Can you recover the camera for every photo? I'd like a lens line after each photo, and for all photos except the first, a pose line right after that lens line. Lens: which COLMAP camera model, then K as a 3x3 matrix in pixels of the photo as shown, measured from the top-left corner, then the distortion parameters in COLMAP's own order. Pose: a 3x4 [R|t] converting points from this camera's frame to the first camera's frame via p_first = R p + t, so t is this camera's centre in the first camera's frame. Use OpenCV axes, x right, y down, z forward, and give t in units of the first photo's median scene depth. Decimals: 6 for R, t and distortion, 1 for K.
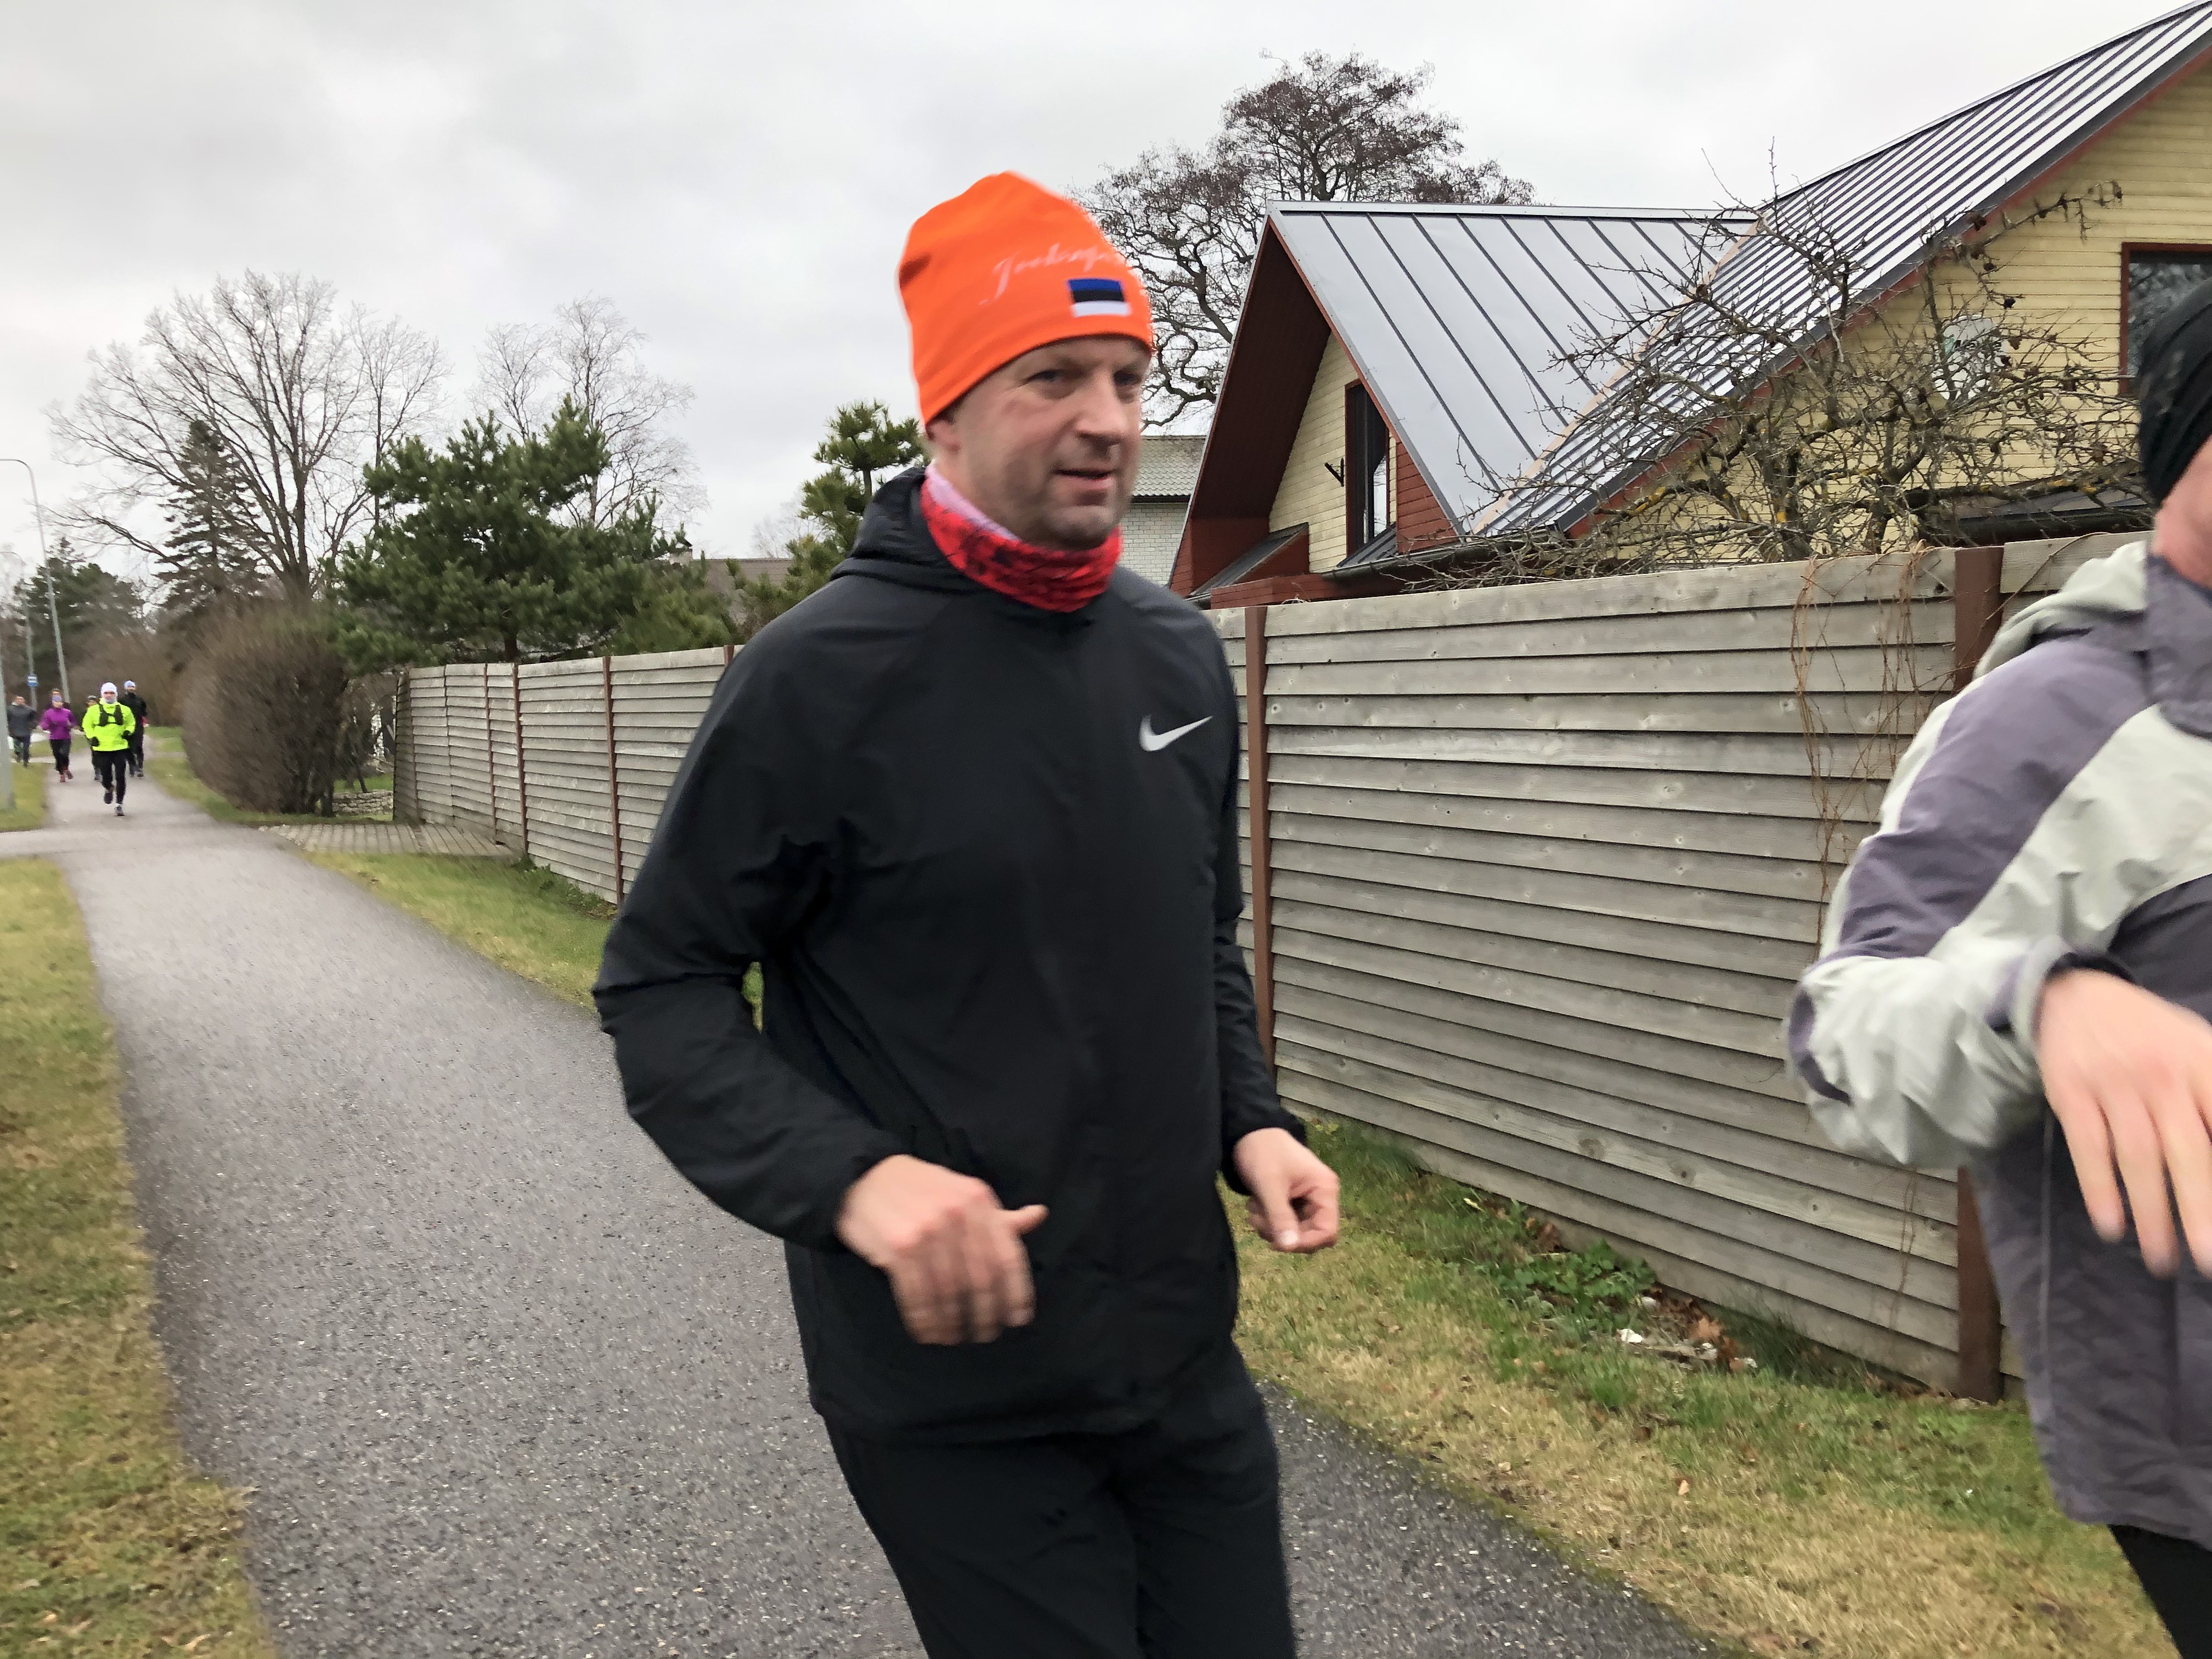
lens RADIAL K [[1824.7, 0, 1122.9], [0, 1824.7, 825.3], [0, 0, 1]] dist [0.011660, 0.015533]
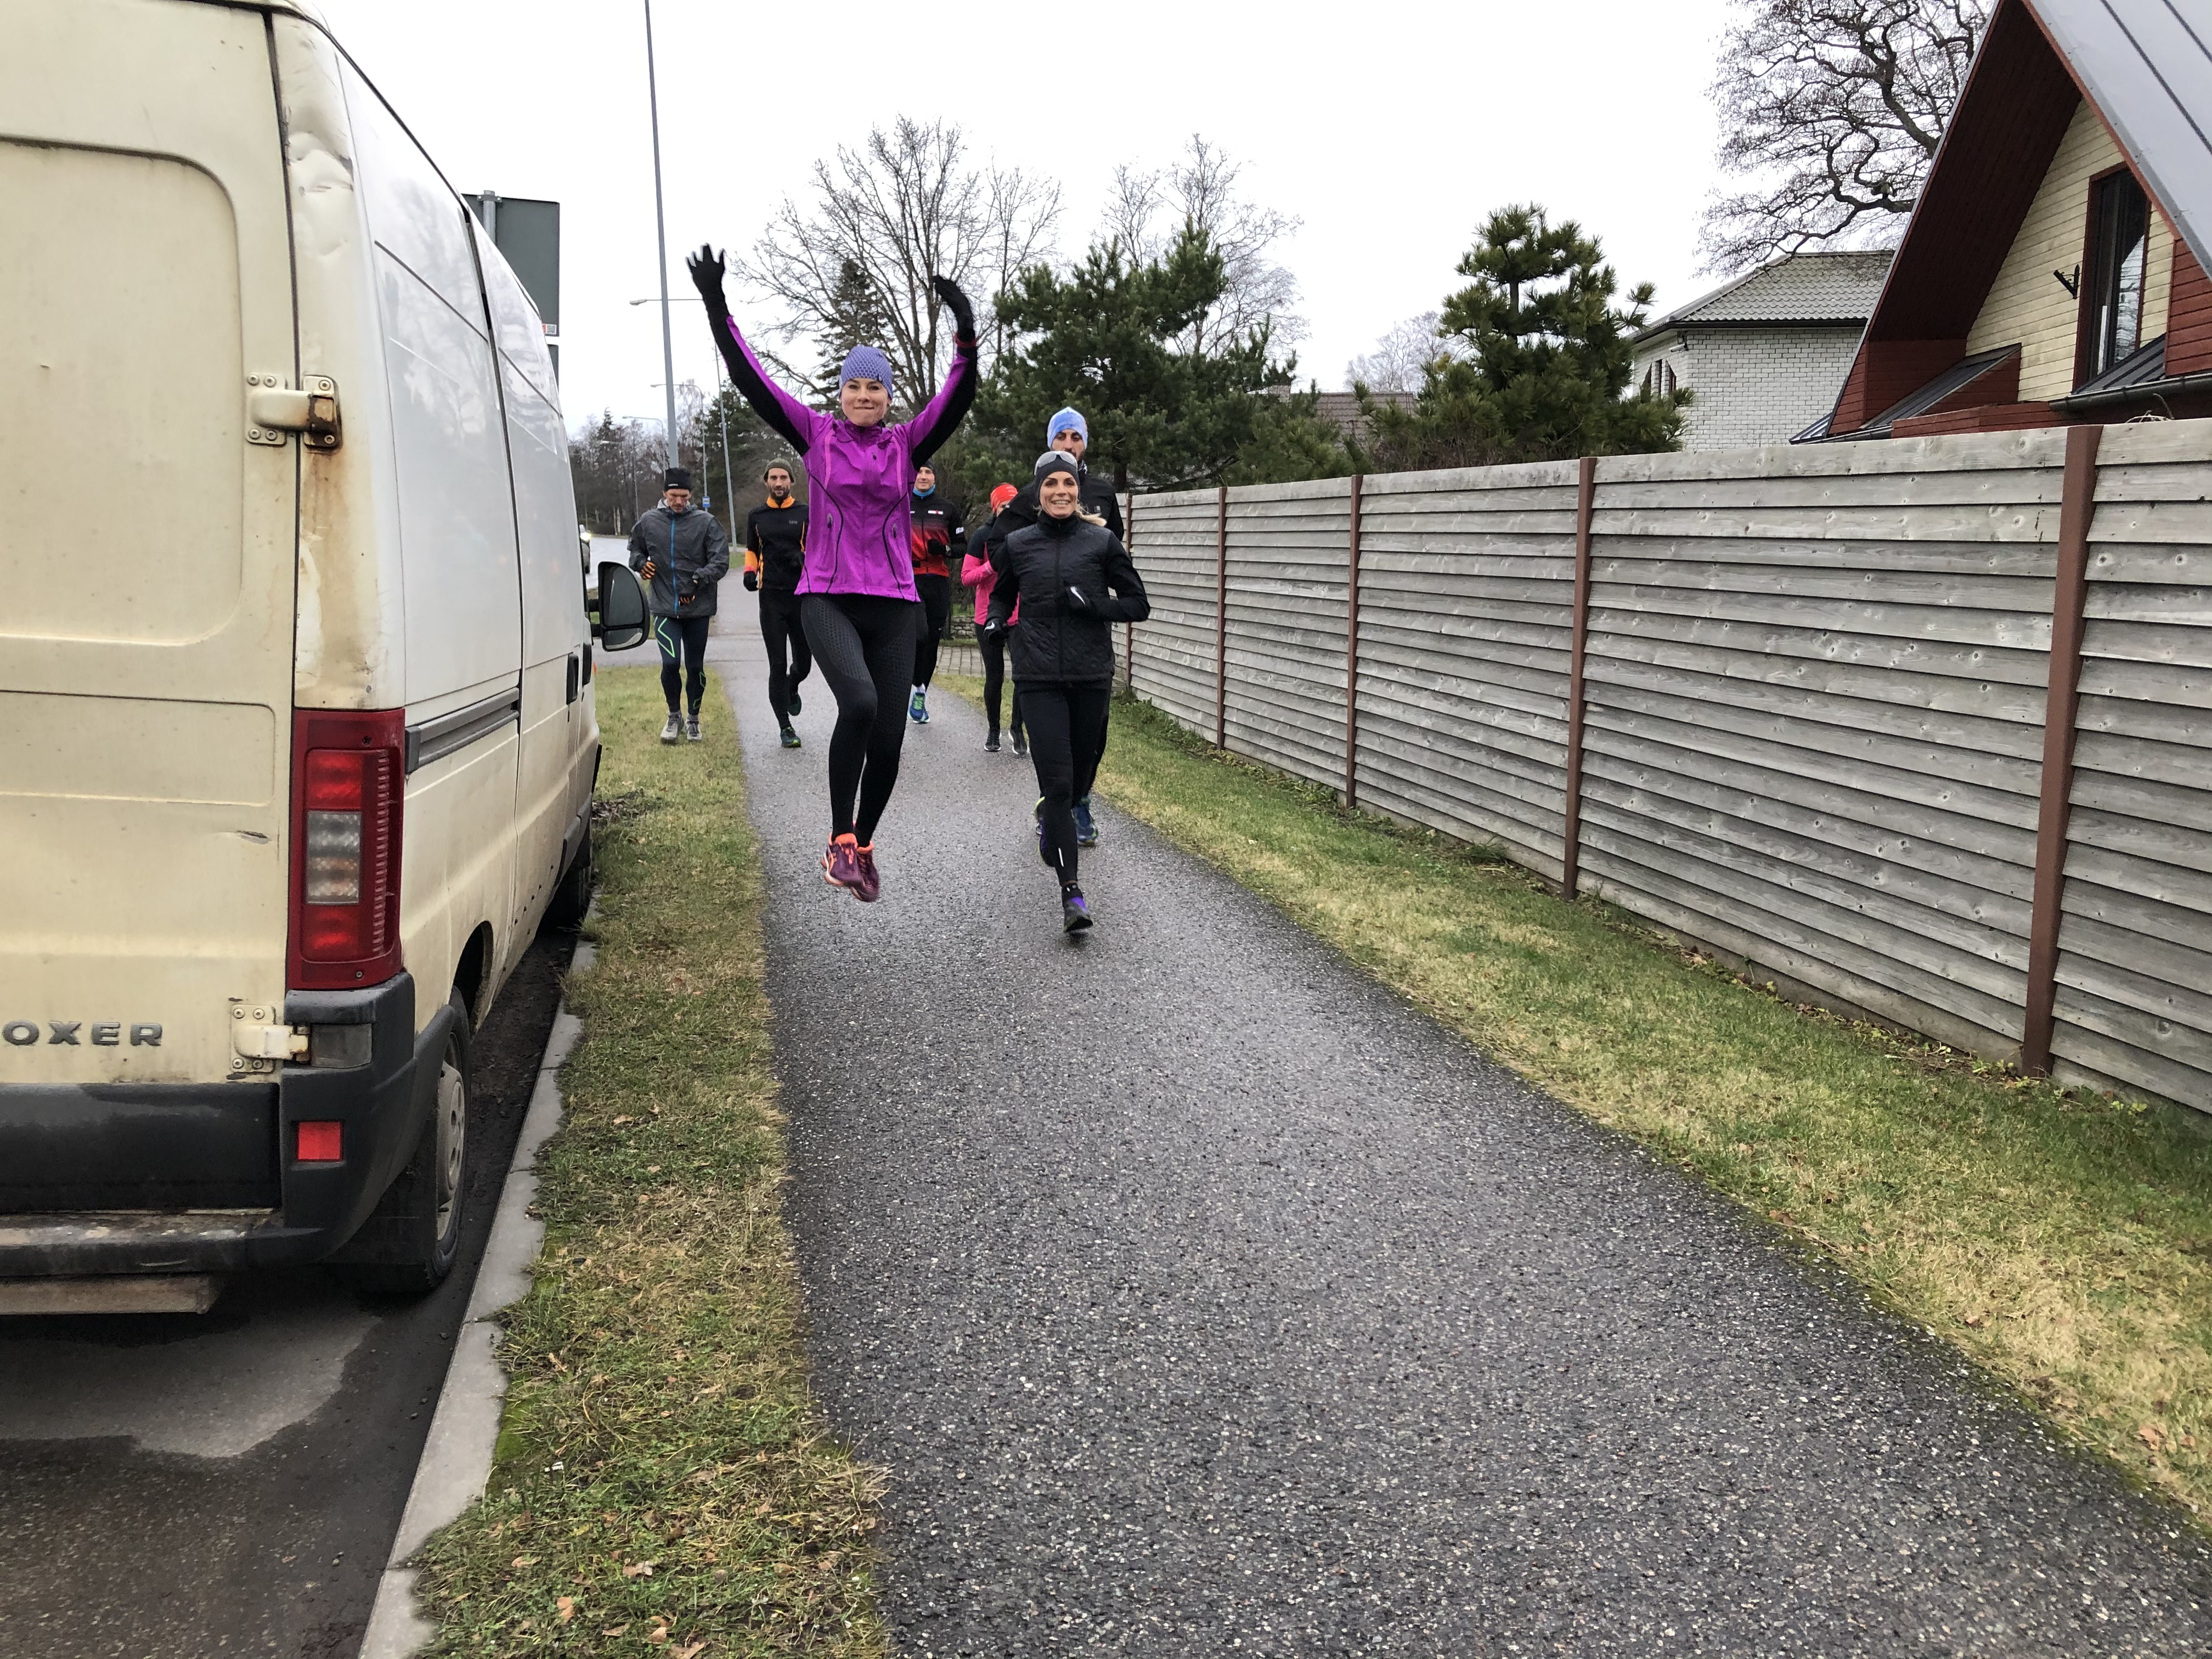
lens RADIAL K [[1823.6, 0, 1103.5], [0, 1823.6, 813.6], [0, 0, 1]] dist [0.013836, 0.006078]
pose [[0.947769, 0.077234, -0.309466, -0.020002], [-0.052347, 0.994749, 0.087944, -0.001239], [0.314634, -0.067151, 0.946835, 0.036449]]
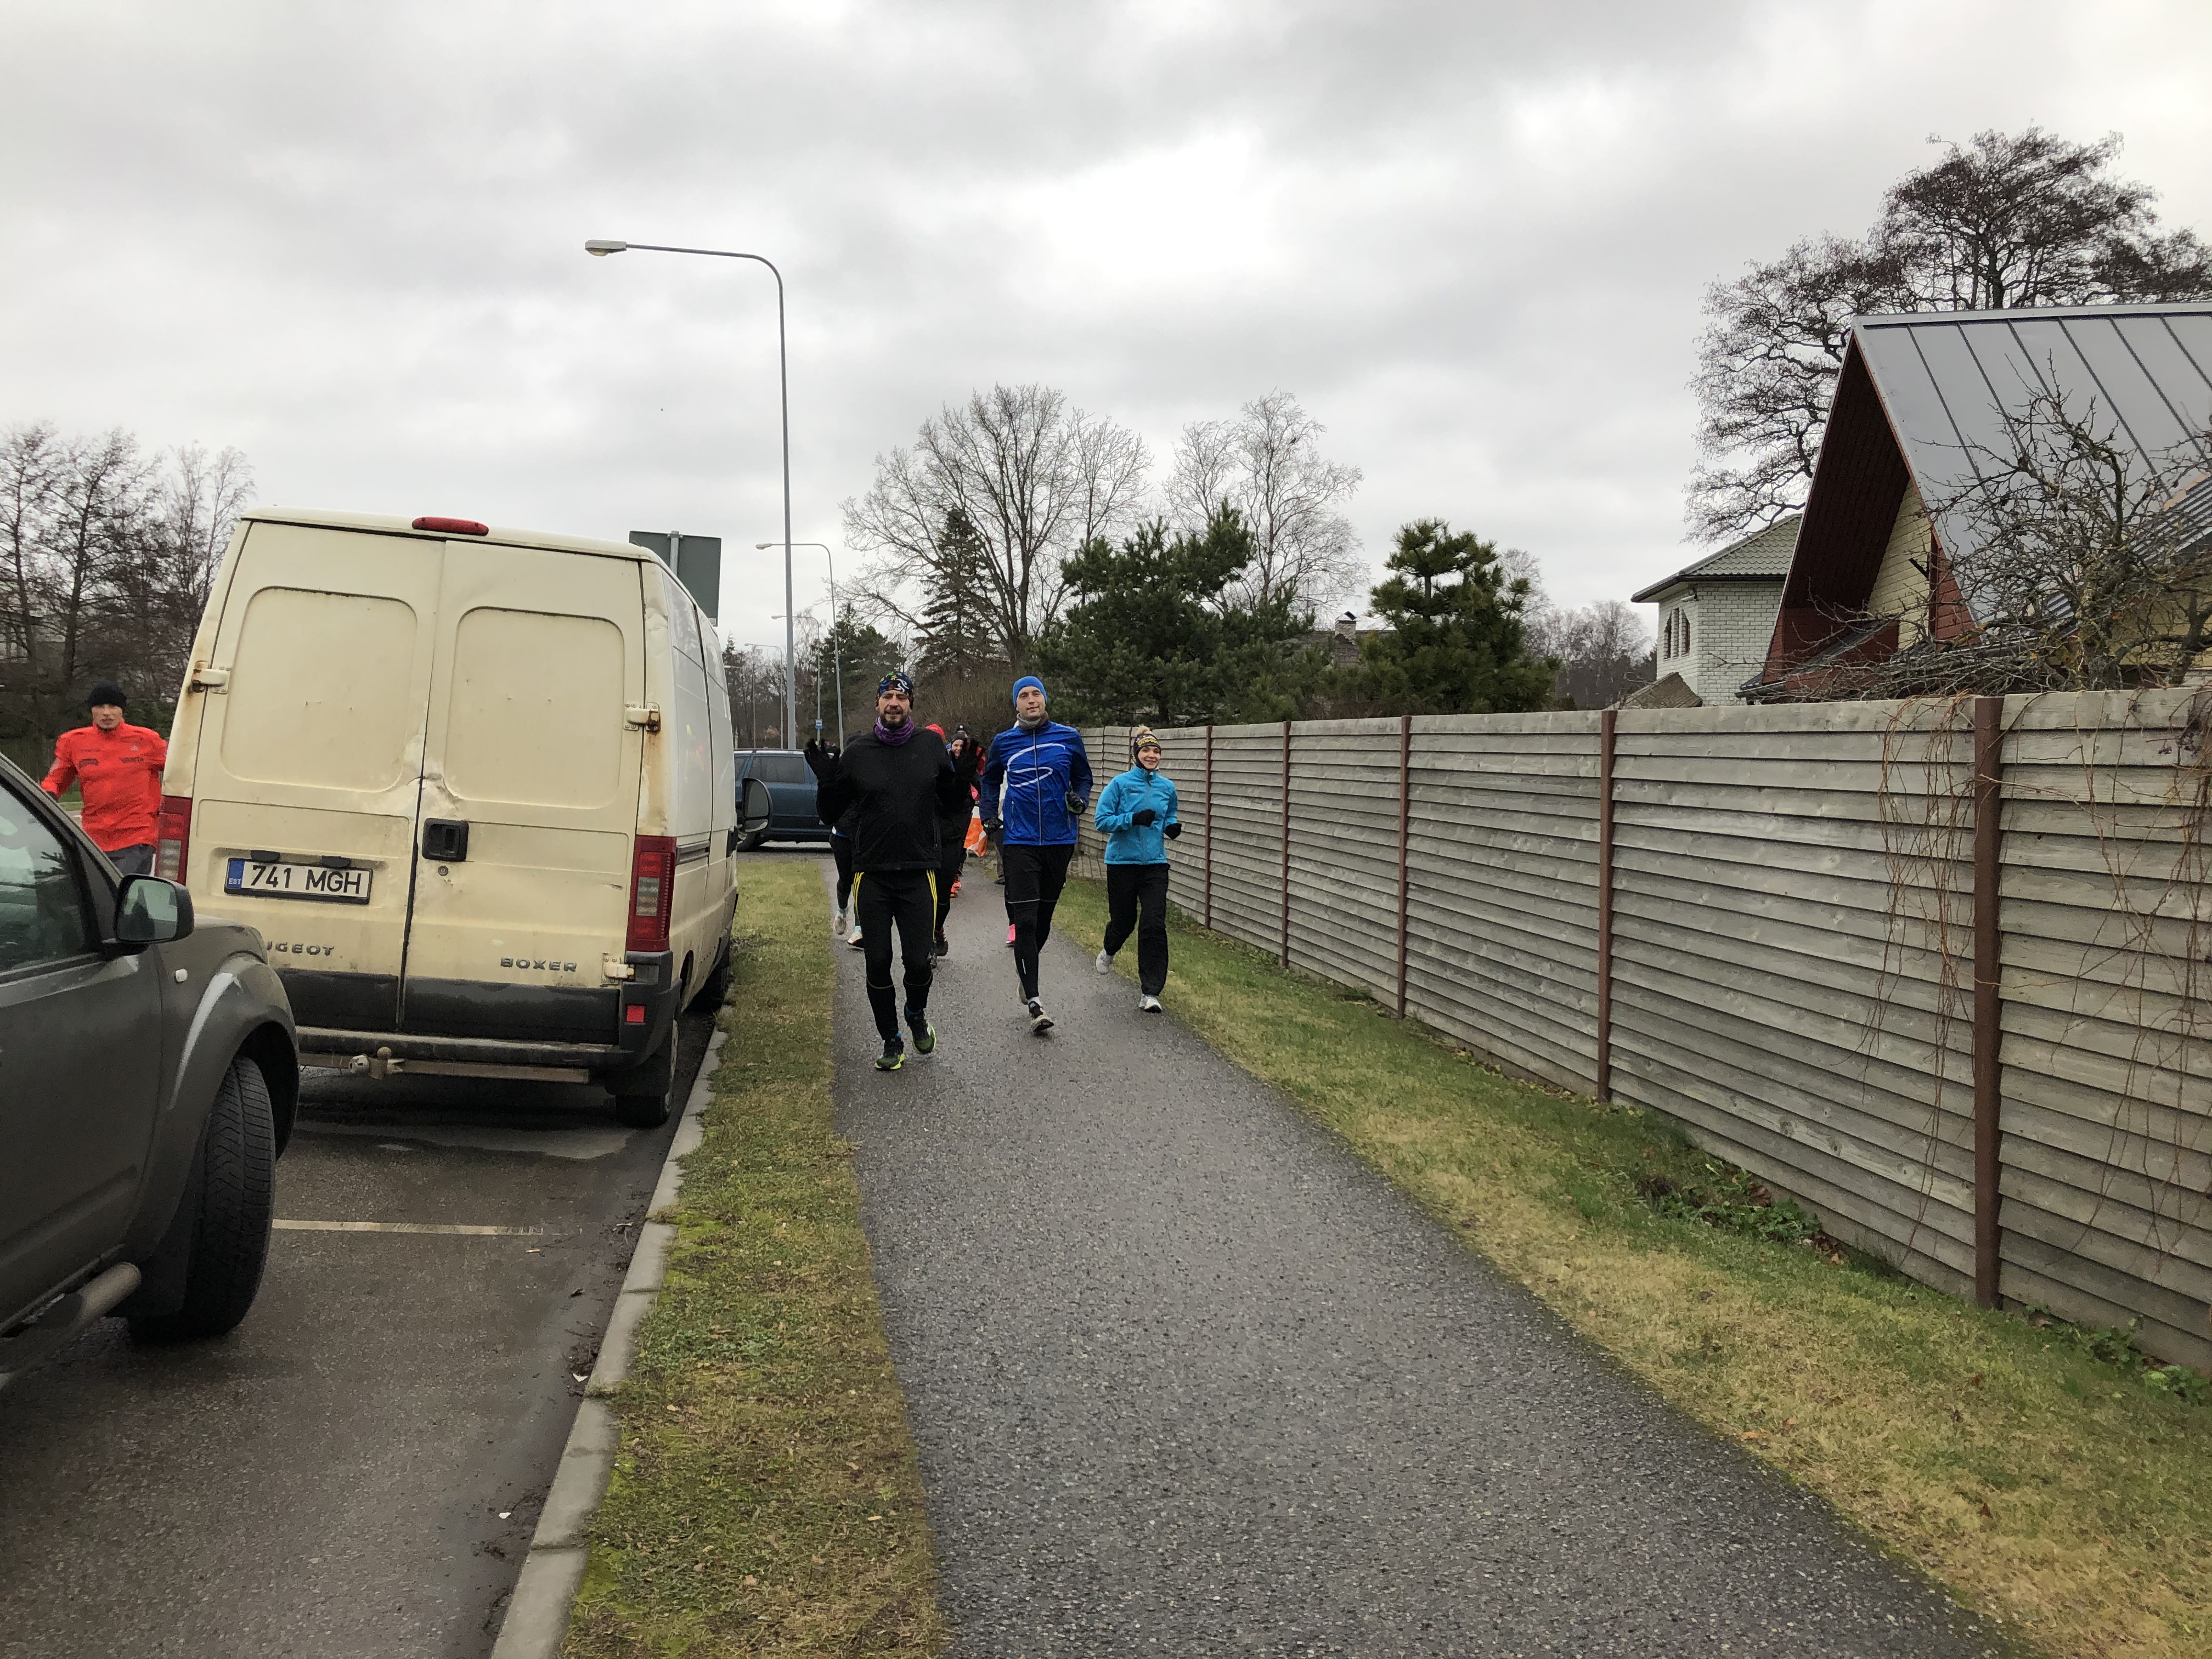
lens RADIAL K [[1813.2, 0, 1074.1], [0, 1813.2, 833.2], [0, 0, 1]] dist [0.021665, -0.012889]
pose [[0.922149, 0.056402, -0.382701, 0.065345], [-0.068158, 0.997526, -0.017218, 0.004779], [0.380783, 0.041962, 0.923712, -0.103207]]
